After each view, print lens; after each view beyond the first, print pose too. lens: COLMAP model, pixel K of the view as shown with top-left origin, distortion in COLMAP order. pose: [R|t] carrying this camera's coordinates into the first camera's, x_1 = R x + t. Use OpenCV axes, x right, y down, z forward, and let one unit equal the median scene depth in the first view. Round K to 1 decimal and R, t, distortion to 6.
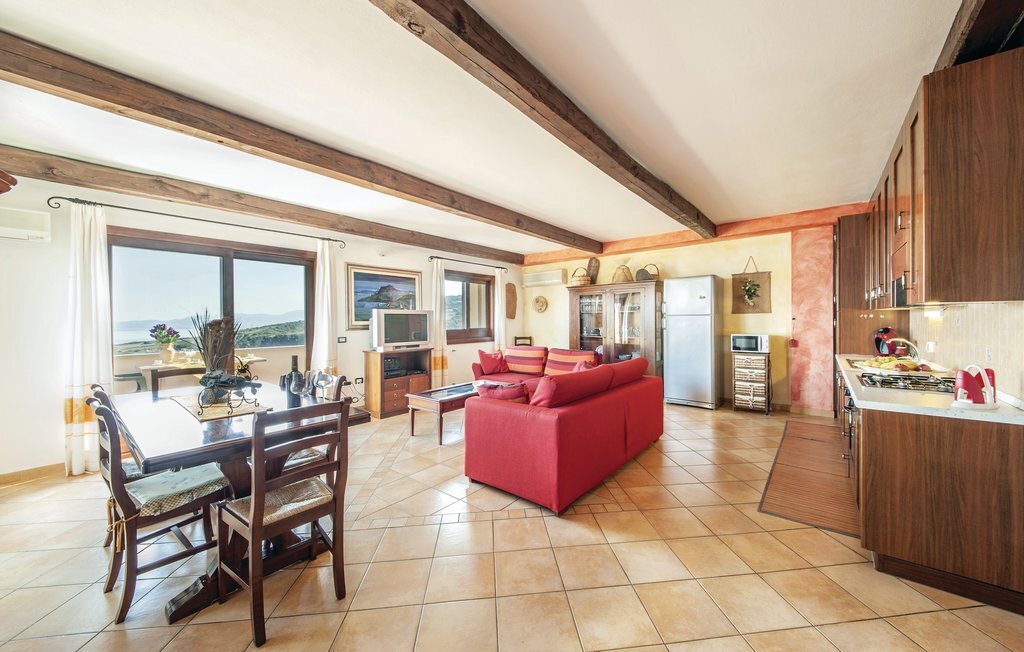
lens RADIAL K [[376.2, 0, 512.0], [0, 376.2, 326.0], [0, 0, 1]] dist [-0.000710, -0.000043]
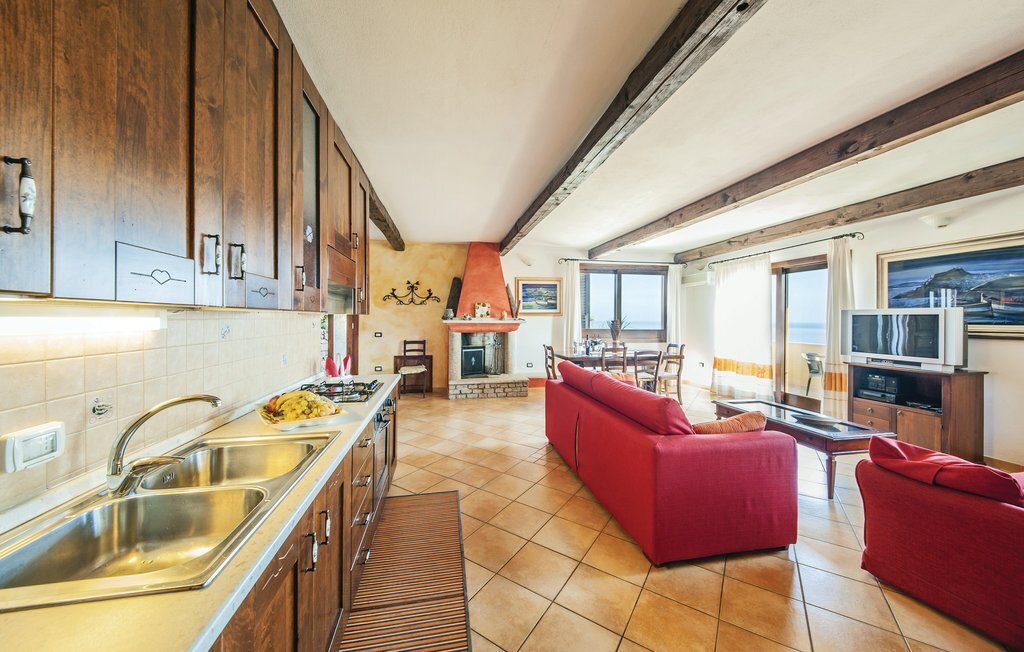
lens RADIAL K [[349.7, 0, 512.0], [0, 349.7, 326.0], [0, 0, 1]] dist [0.000023, -0.000003]
pose [[-0.634845, 0.017769, -0.772435, 0.686400], [-0.011986, 0.999389, 0.032841, -0.024882], [0.772546, 0.030107, -0.634244, 0.897780]]
